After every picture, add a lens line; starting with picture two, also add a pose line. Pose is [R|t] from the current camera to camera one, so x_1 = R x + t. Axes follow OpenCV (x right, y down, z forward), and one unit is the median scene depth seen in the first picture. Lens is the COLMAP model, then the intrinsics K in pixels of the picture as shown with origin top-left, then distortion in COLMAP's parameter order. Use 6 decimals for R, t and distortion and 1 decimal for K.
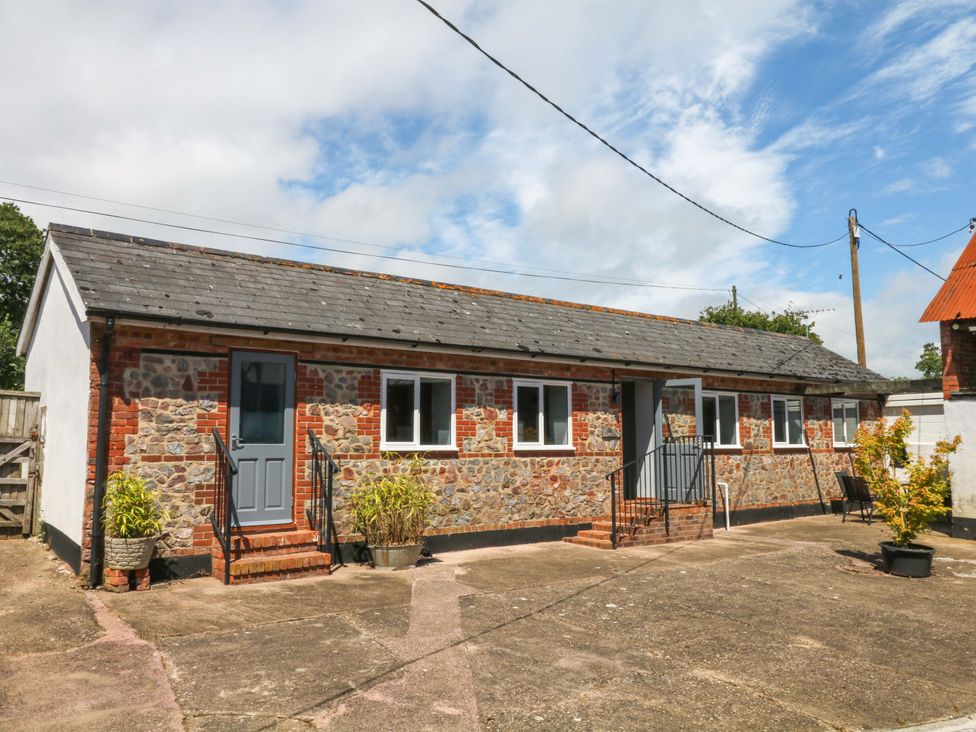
lens RADIAL K [[811.2, 0, 487.3], [0, 811.2, 379.1], [0, 0, 1]] dist [0.006385, -0.002419]
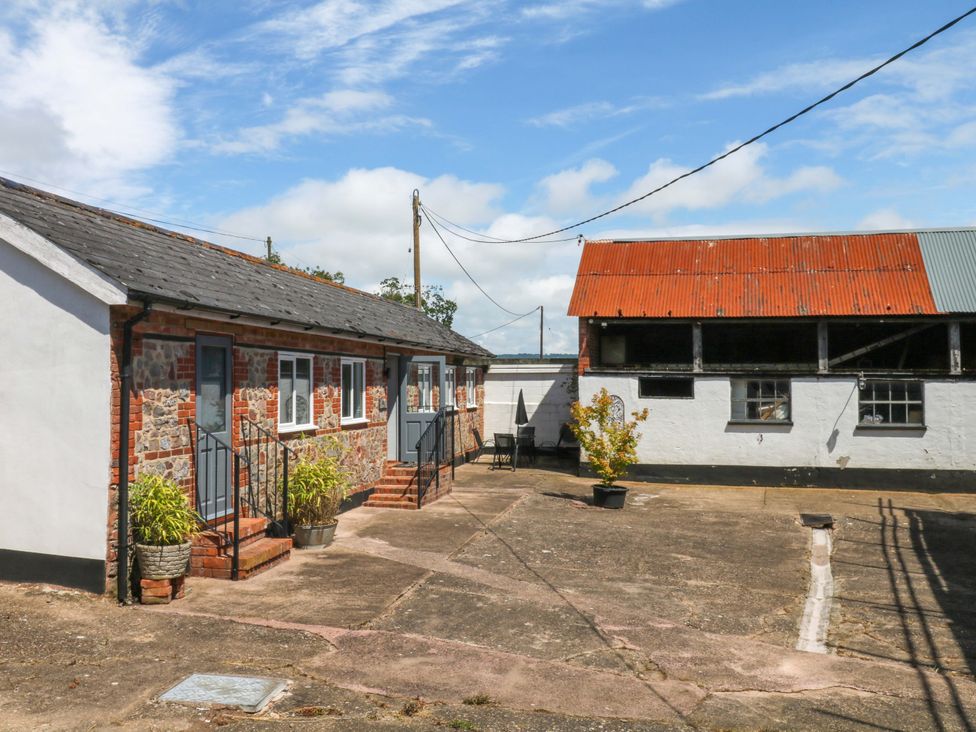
lens RADIAL K [[869.9, 0, 487.9], [0, 869.9, 384.9], [0, 0, 1]] dist [0.003451, -0.000717]
pose [[0.757117, 0.001132, 0.653278, -0.623076], [-0.054756, 0.996590, 0.061733, -0.049870], [-0.650980, -0.082510, 0.754597, 0.026850]]
